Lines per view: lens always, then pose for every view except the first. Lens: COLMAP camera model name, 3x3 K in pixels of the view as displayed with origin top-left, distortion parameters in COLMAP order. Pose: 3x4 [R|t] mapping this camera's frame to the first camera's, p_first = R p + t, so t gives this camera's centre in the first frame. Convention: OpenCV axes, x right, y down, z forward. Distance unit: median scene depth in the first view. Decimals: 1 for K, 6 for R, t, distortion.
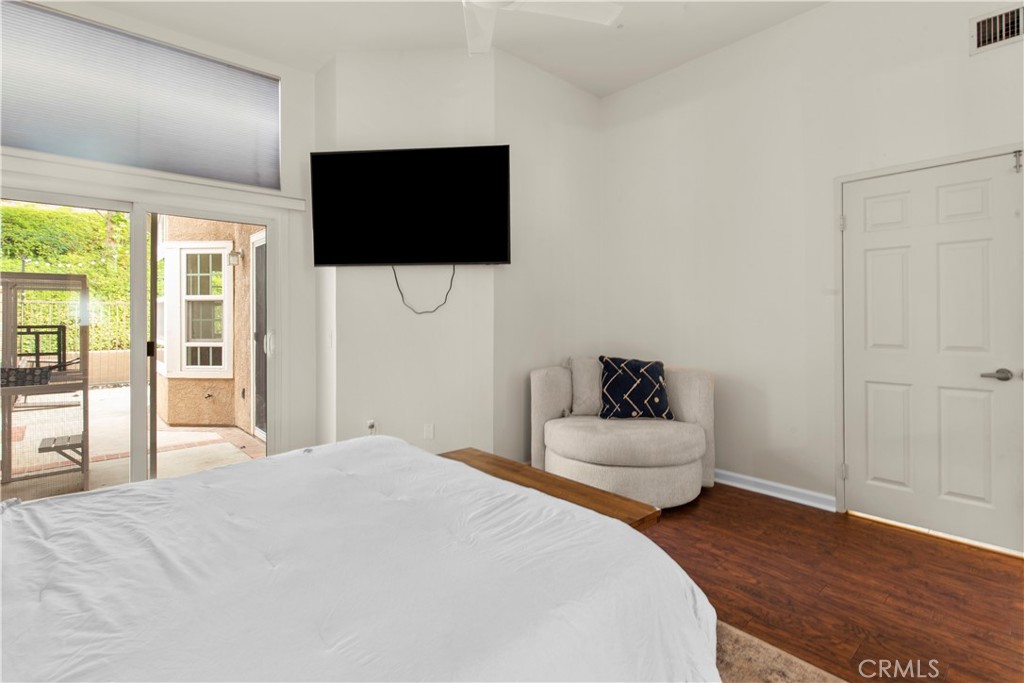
lens RADIAL K [[485.5, 0, 498.9], [0, 485.5, 316.6], [0, 0, 1]] dist [0.006137, 0.001433]
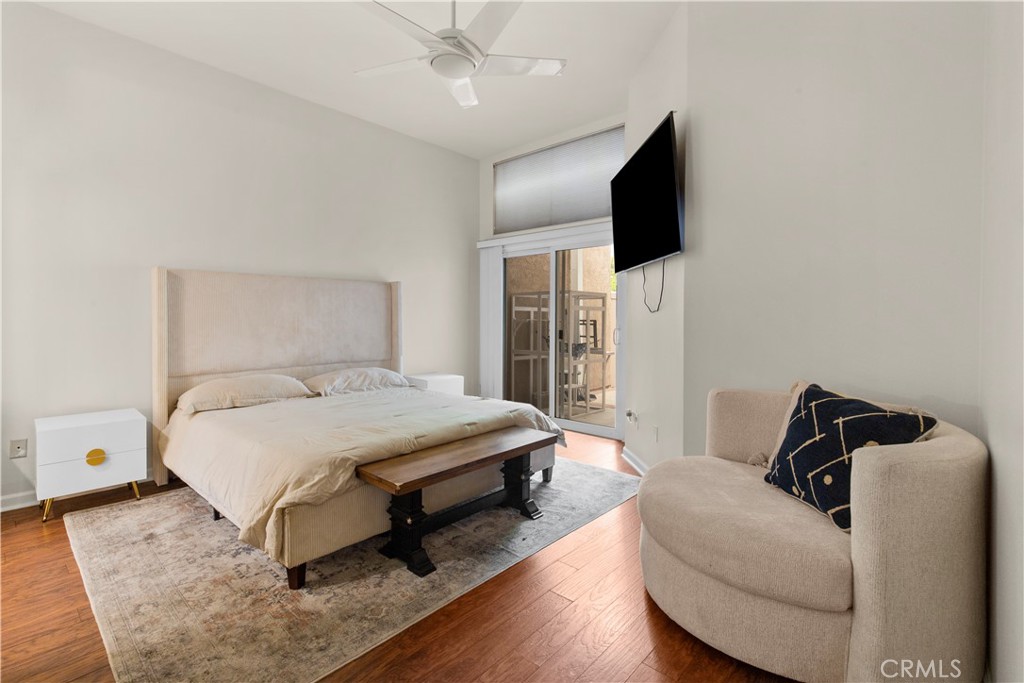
lens RADIAL K [[485.5, 0, 518.2], [0, 485.5, 320.3], [0, 0, 1]] dist [0.006137, 0.001433]
pose [[0.115186, 0.014225, -0.993242, 0.795815], [-0.009241, 0.999870, 0.013248, -0.000694], [0.993301, 0.007653, 0.115302, 0.616600]]
